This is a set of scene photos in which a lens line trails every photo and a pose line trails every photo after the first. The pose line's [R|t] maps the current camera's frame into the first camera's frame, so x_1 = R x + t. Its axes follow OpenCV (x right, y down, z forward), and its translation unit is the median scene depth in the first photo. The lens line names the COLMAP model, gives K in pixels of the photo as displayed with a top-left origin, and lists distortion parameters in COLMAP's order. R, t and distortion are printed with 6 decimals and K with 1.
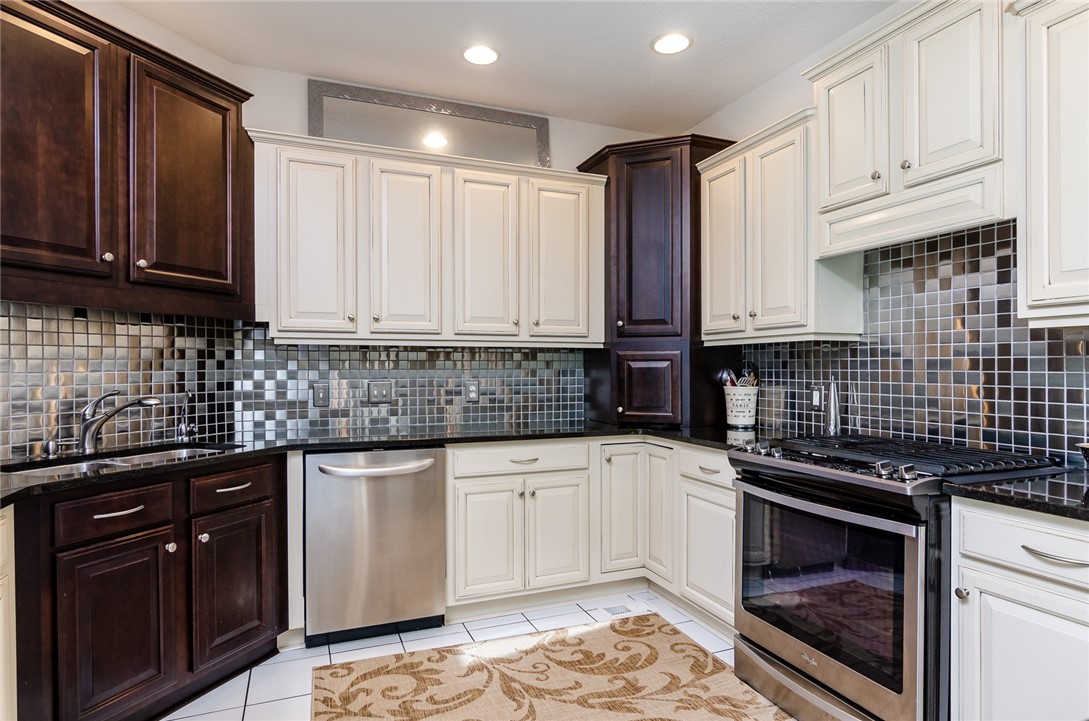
lens RADIAL K [[594.0, 0, 540.9], [0, 594.0, 367.3], [0, 0, 1]] dist [-0.001845, 0.000125]
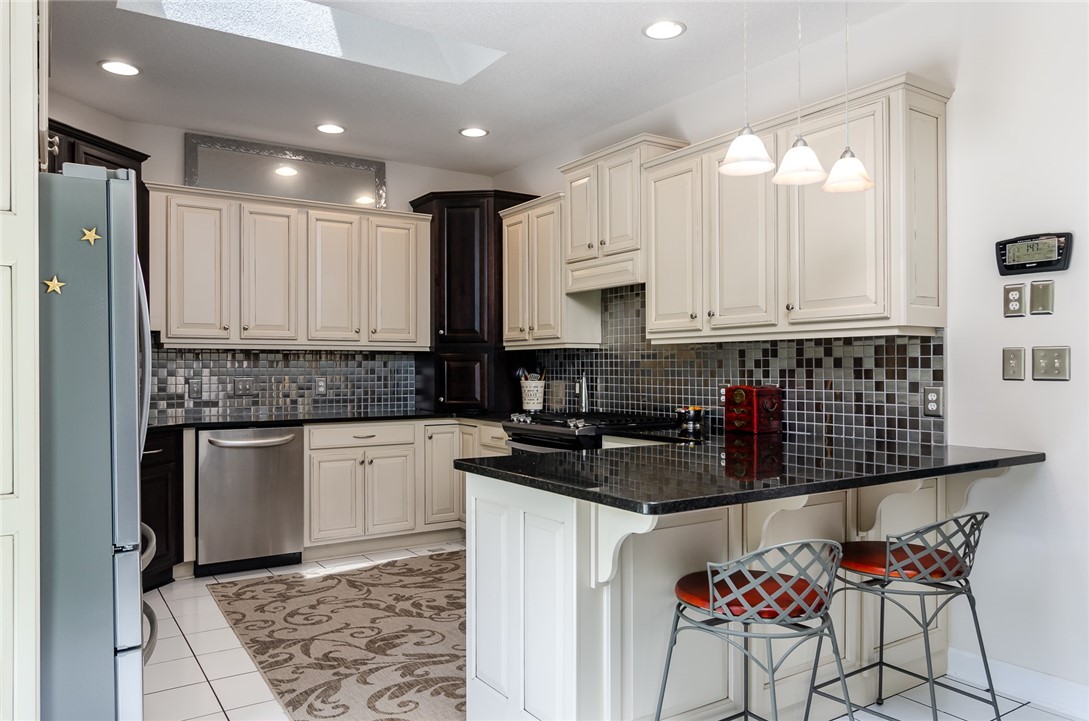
lens RADIAL K [[765.1, 0, 544.5], [0, 765.1, 360.5], [0, 0, 1]] dist [-0.002223, 0.001054]
pose [[0.979991, 0.001097, 0.199041, 0.025894], [0.000916, 0.999949, -0.010023, 0.004436], [-0.199042, 0.010005, 0.979940, -0.750286]]
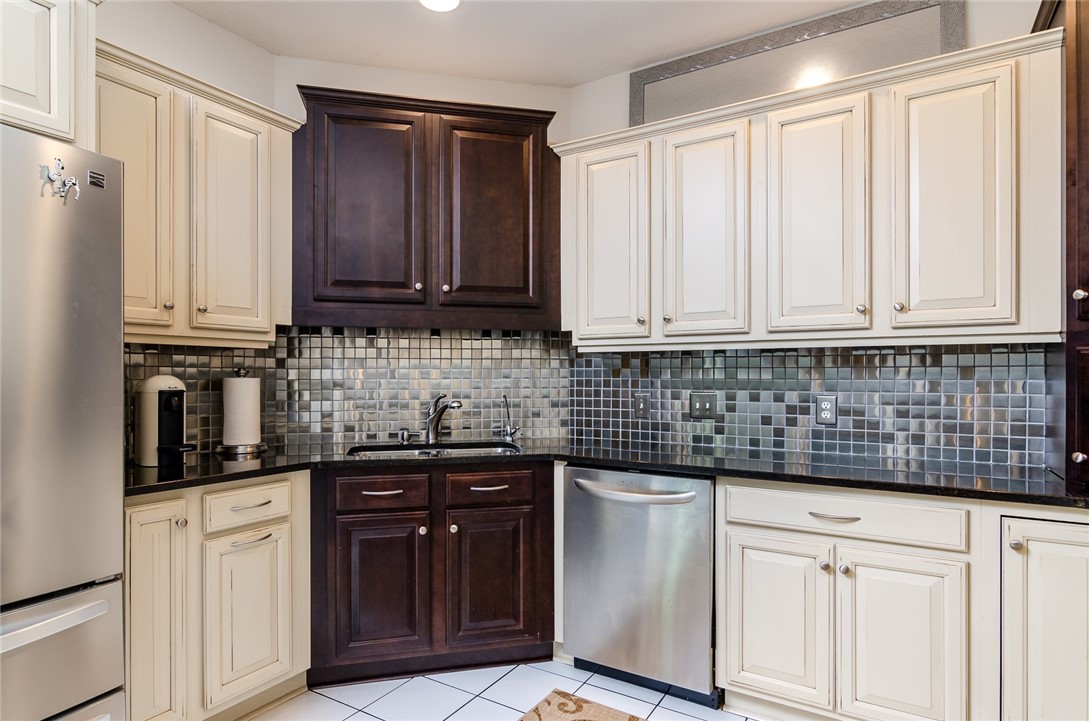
lens RADIAL K [[592.4, 0, 539.5], [0, 592.4, 374.4], [0, 0, 1]] dist [-0.004749, -0.000190]
pose [[0.593848, 0.001388, -0.804576, 0.308154], [-0.002697, 0.999996, -0.000265, -0.001517], [0.804573, 0.002328, 0.593850, 0.342634]]
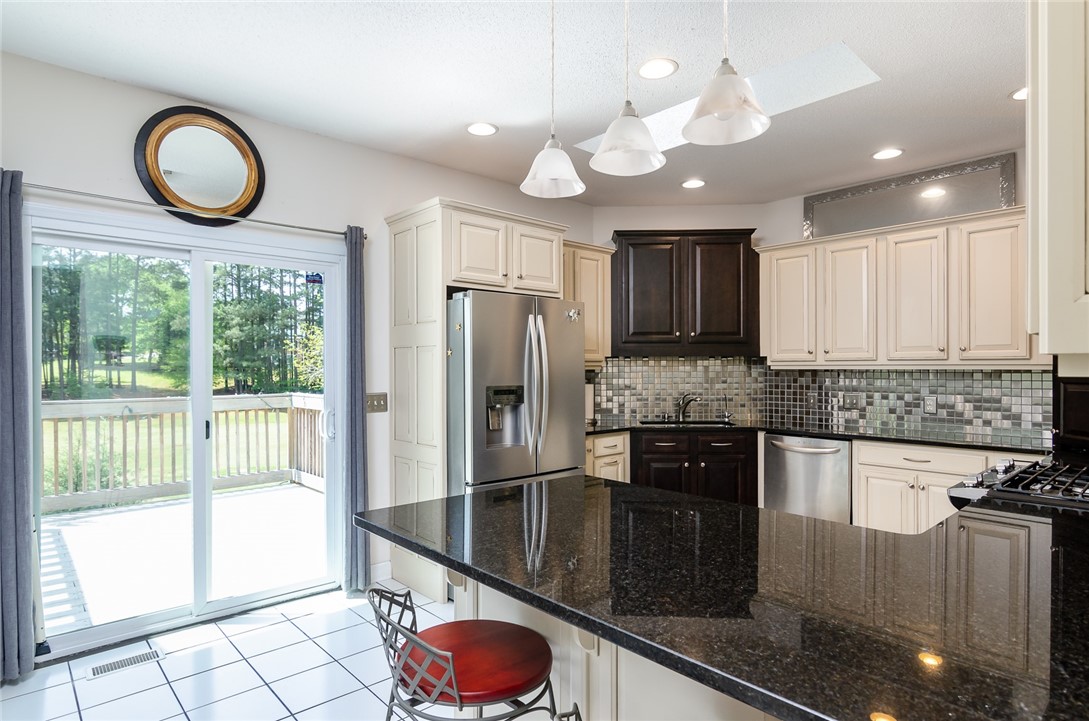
lens RADIAL K [[594.0, 0, 540.9], [0, 594.0, 367.3], [0, 0, 1]] dist [-0.001845, 0.000125]
pose [[0.349528, 0.002023, -0.936924, 0.886898], [0.000111, 0.999998, 0.002201, -0.046640], [0.936926, -0.000873, 0.349527, -0.205009]]
